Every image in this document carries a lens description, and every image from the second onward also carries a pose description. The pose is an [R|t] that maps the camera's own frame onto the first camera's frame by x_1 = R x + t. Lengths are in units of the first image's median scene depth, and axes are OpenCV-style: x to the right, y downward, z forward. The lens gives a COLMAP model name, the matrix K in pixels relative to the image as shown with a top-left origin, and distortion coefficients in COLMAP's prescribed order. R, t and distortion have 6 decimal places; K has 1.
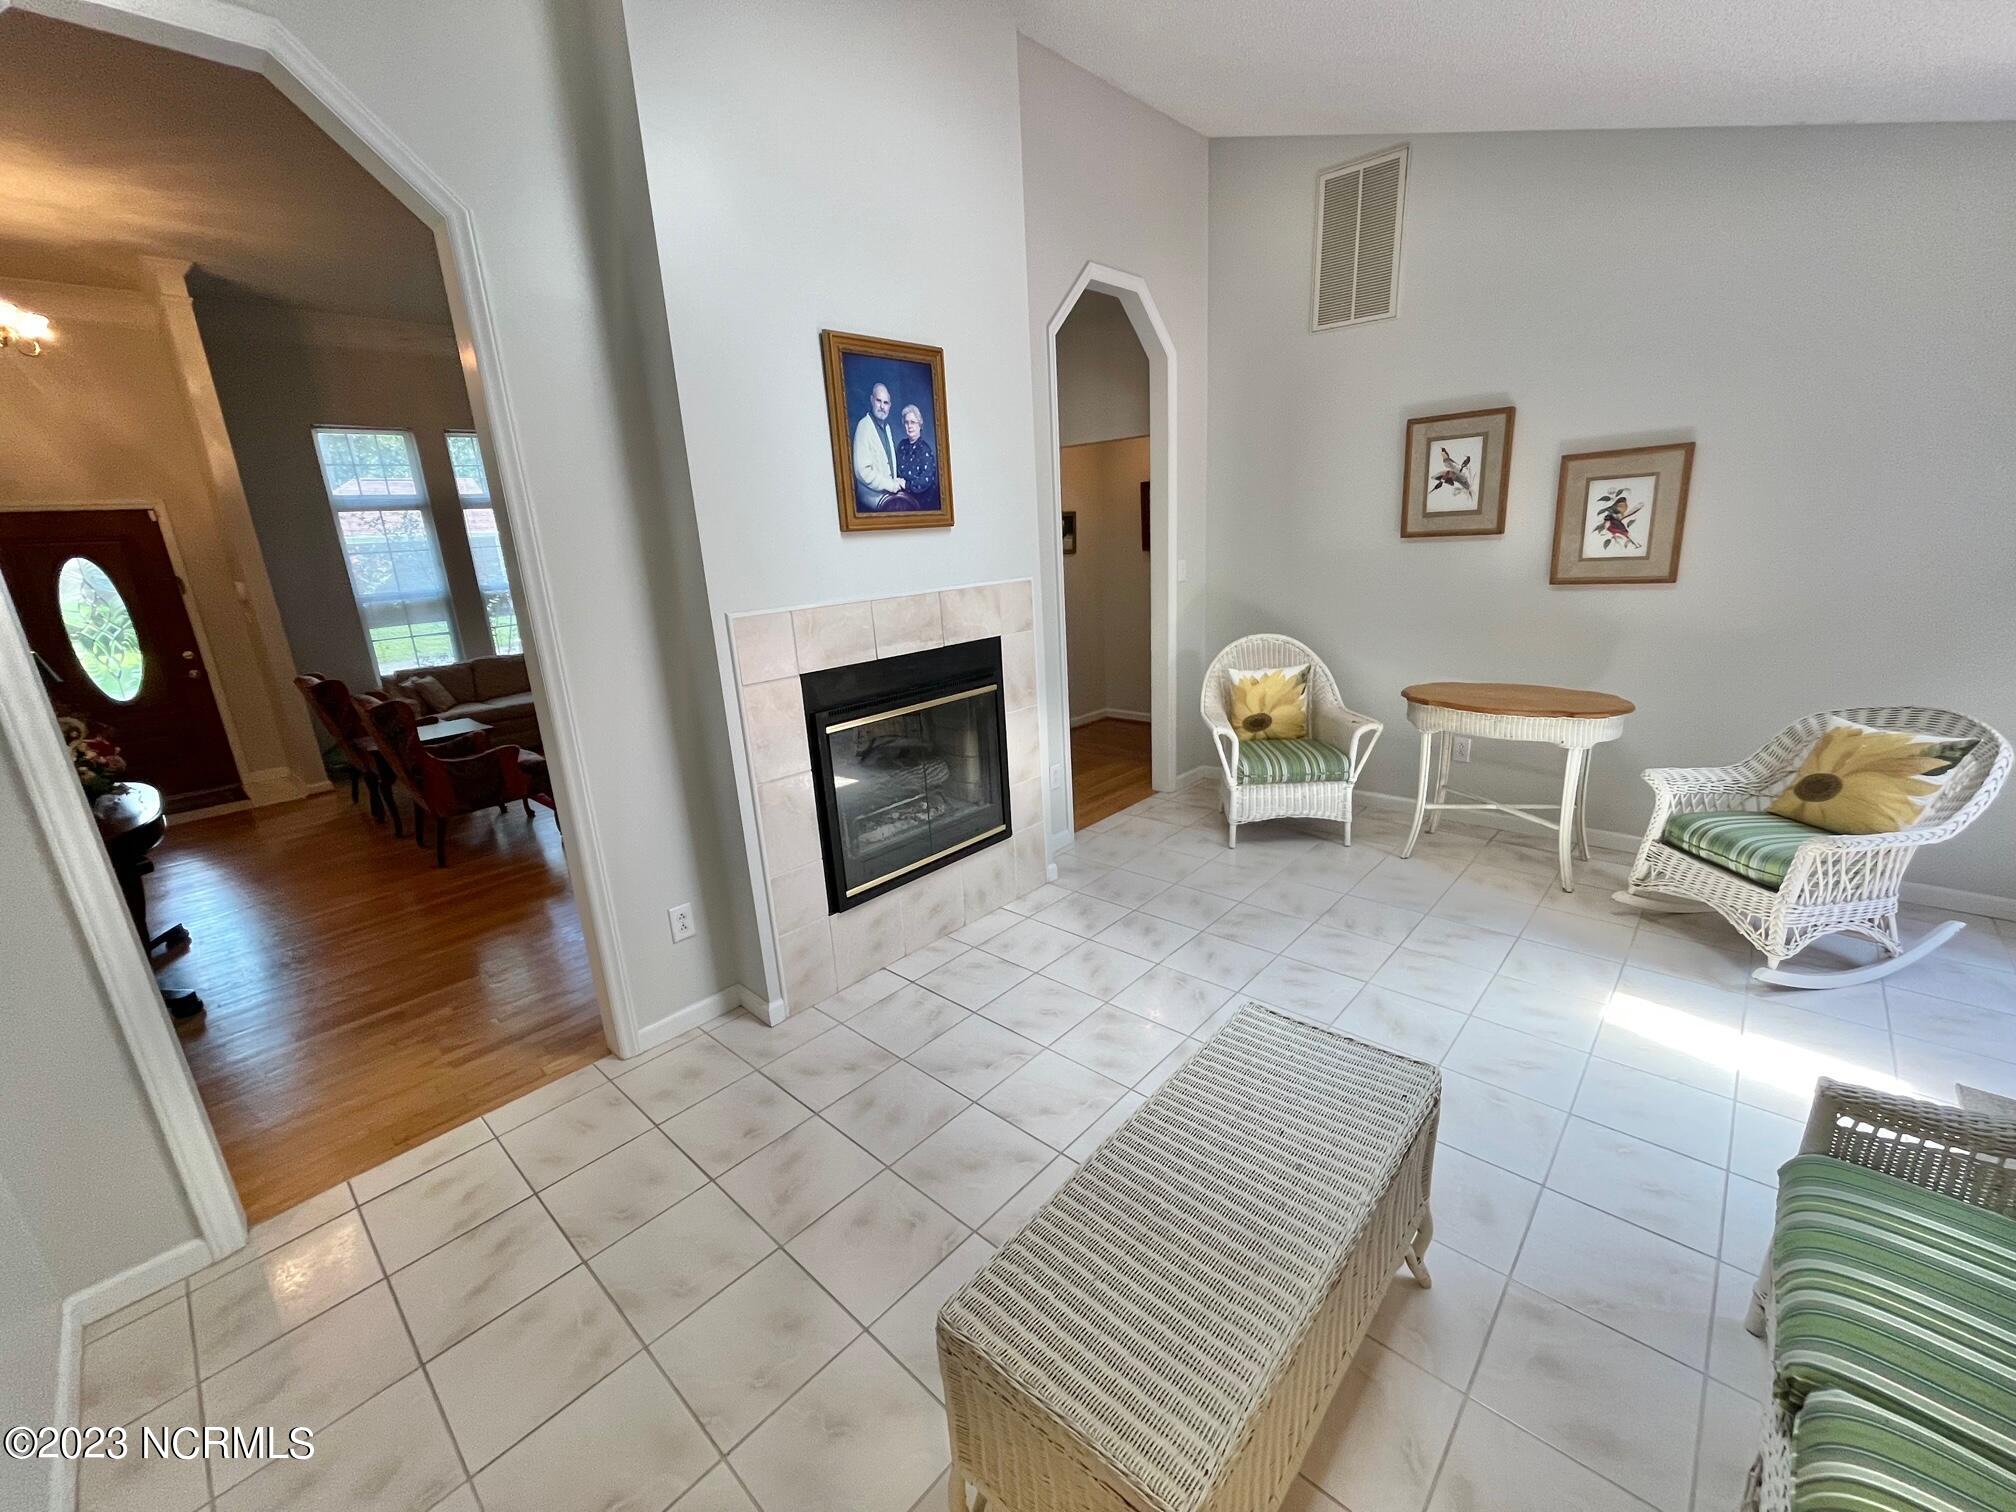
lens RADIAL K [[820.1, 0, 1008.0], [0, 820.1, 756.0], [0, 0, 1]] dist [-0.002378, 0.000024]
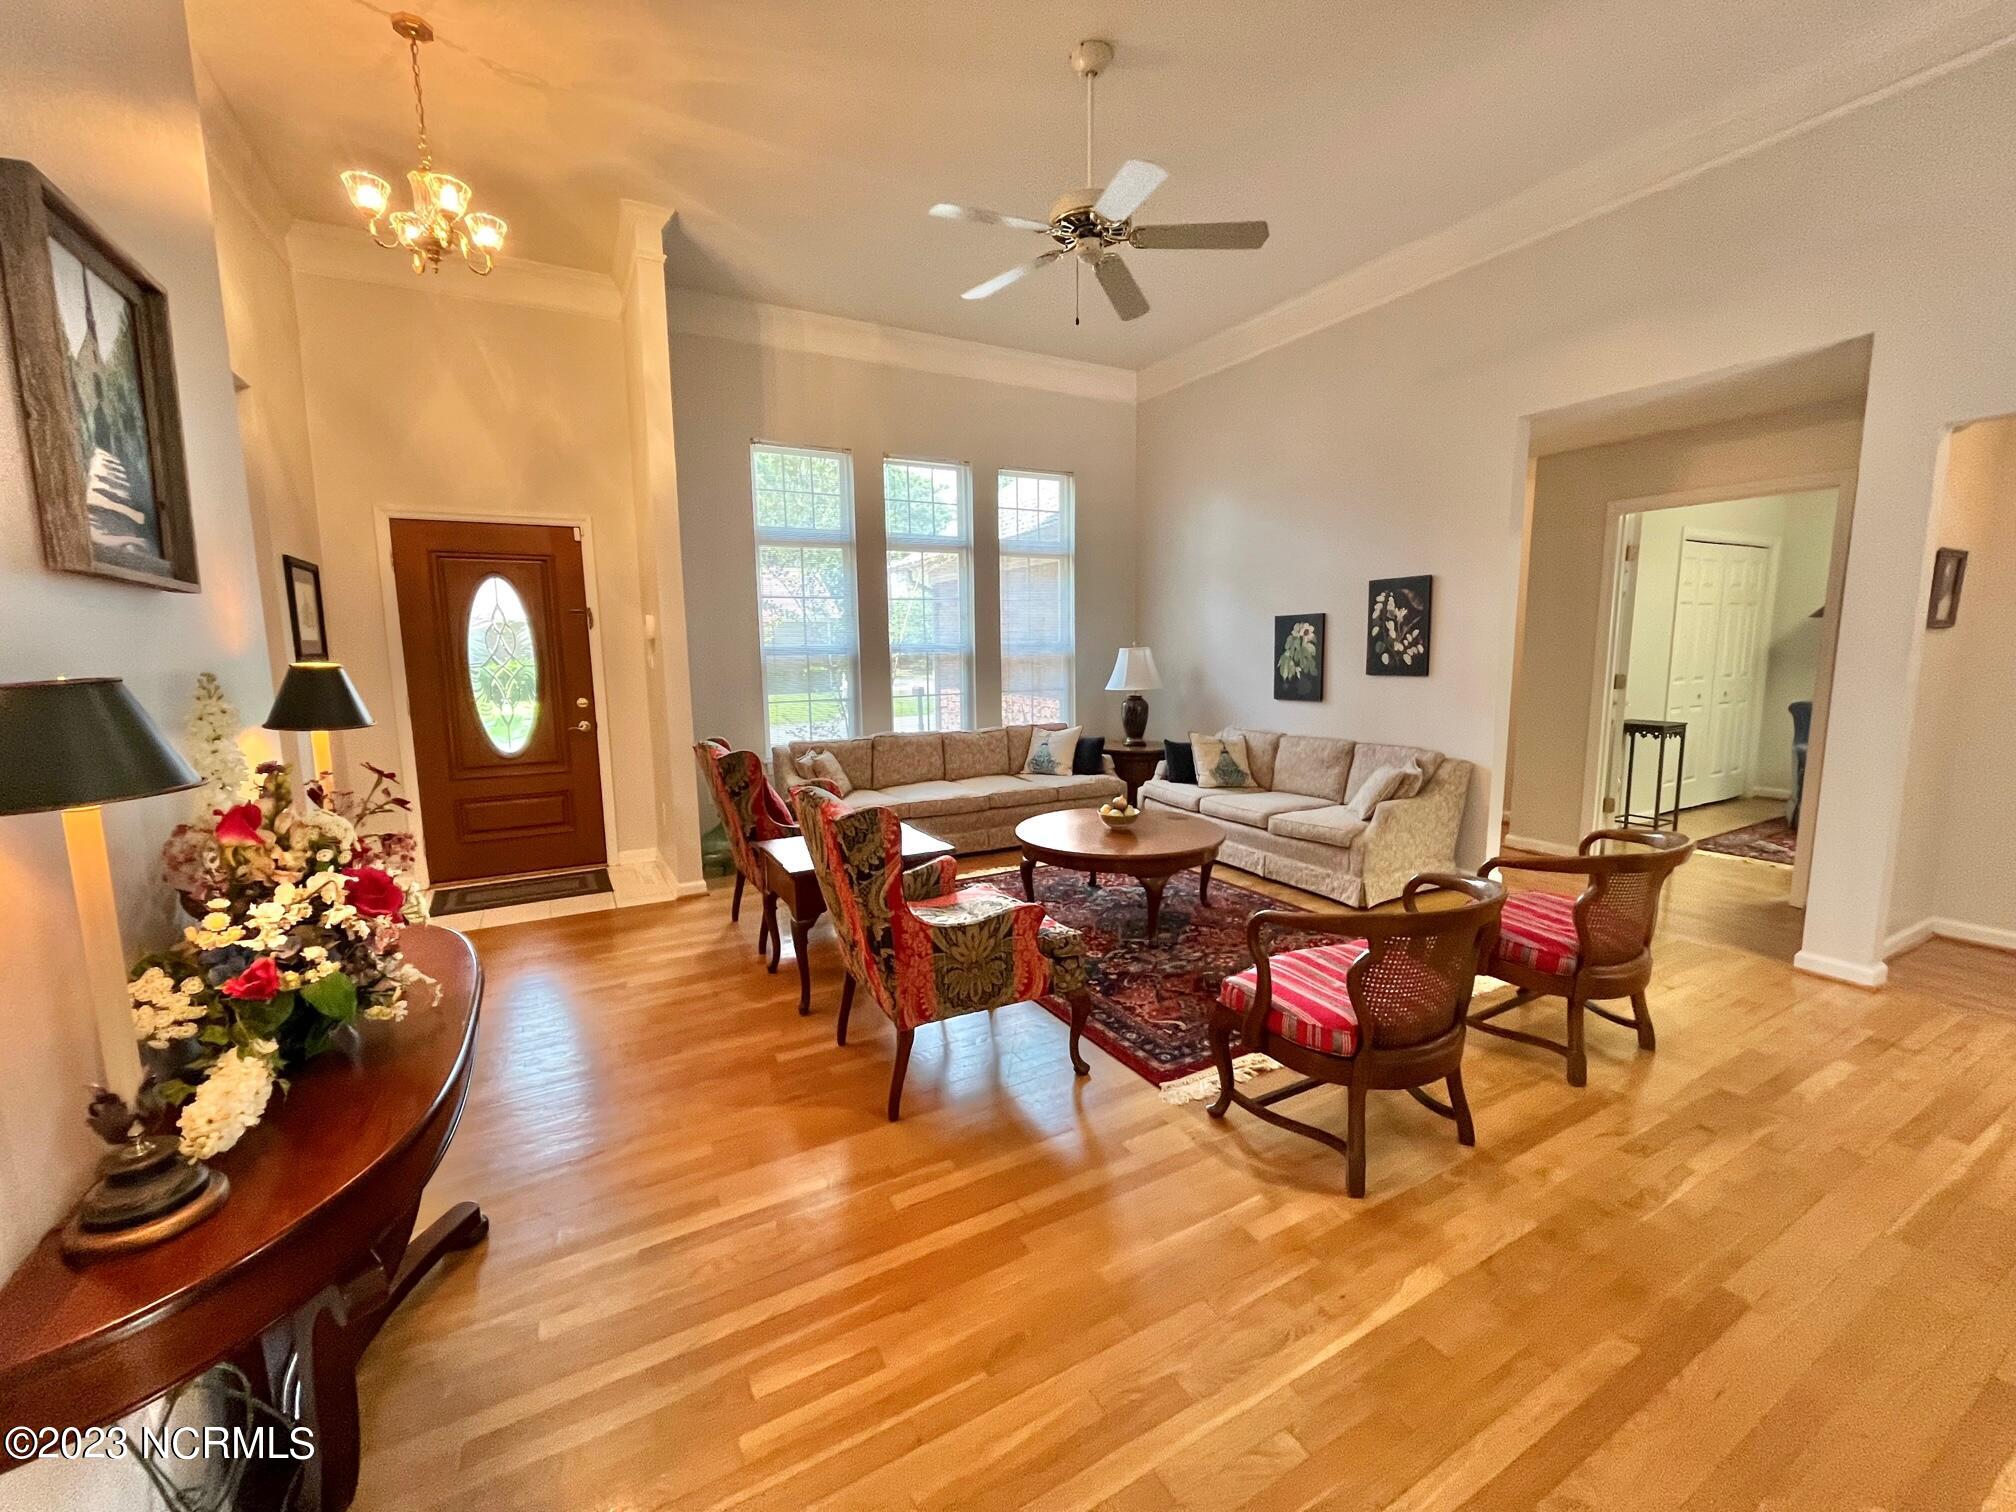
lens RADIAL K [[820.1, 0, 1008.0], [0, 820.1, 756.0], [0, 0, 1]] dist [-0.002378, 0.000024]
pose [[0.950207, 0.084956, -0.299815, -0.346755], [-0.120836, 0.987293, -0.103204, -0.037940], [0.287238, 0.134294, 0.948398, 0.351262]]
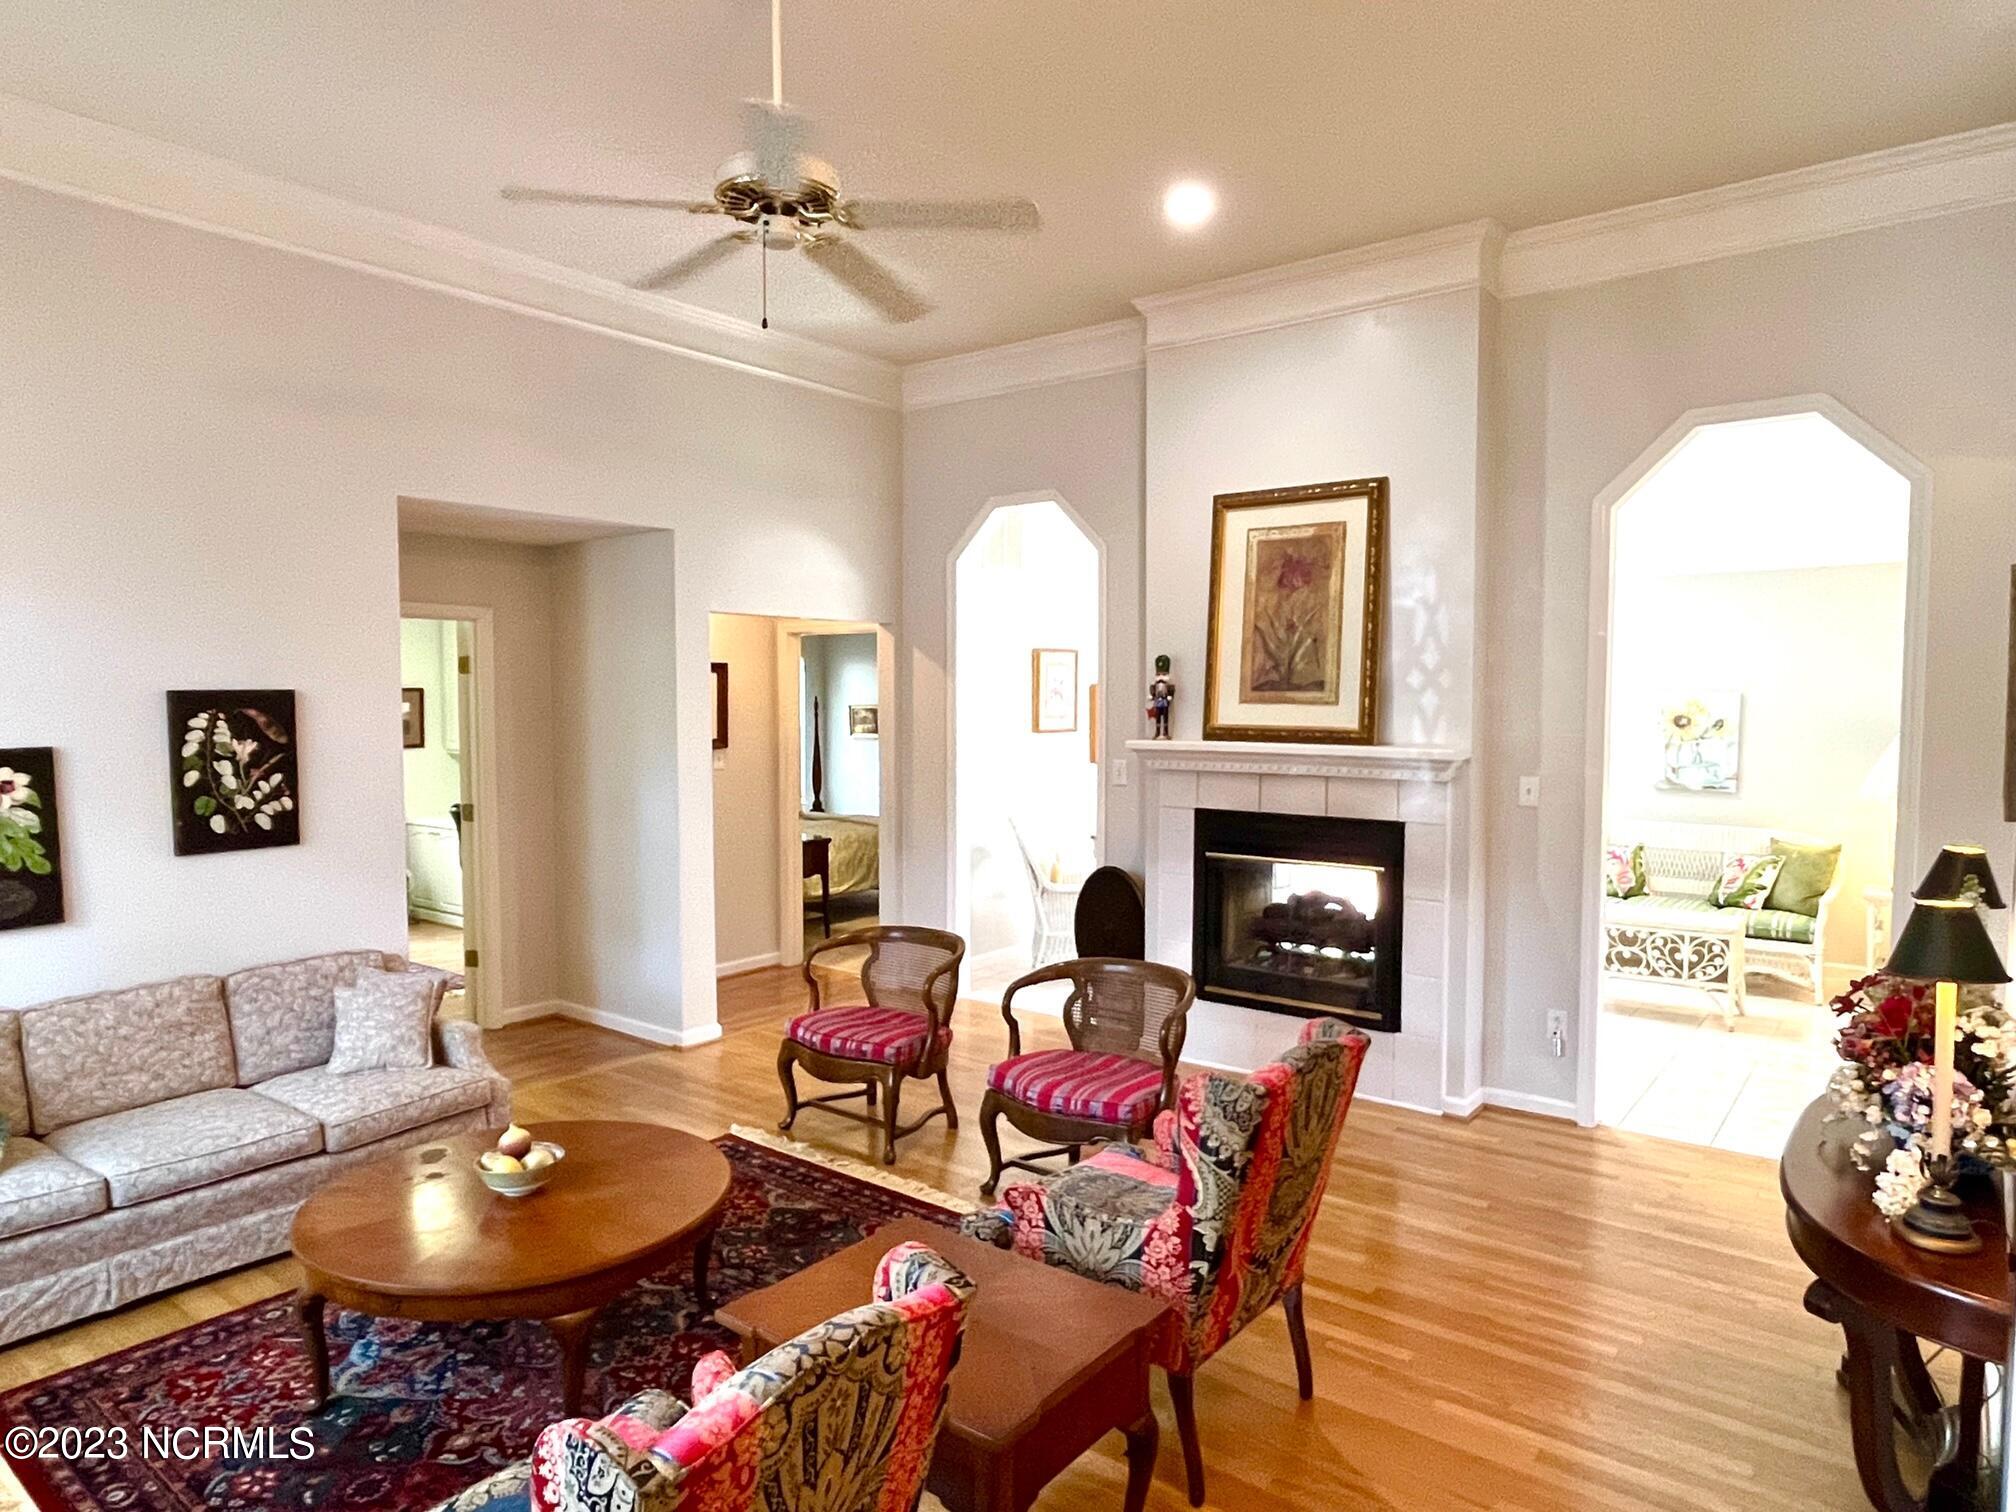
lens RADIAL K [[1222.0, 0, 1008.0], [0, 1222.0, 756.0], [0, 0, 1]] dist [0.001648, 0.000498]
pose [[-0.085031, 0.005370, 0.996364, -0.725333], [0.269546, 0.962823, 0.017815, -0.126999], [-0.959226, 0.270081, -0.083318, 0.629640]]
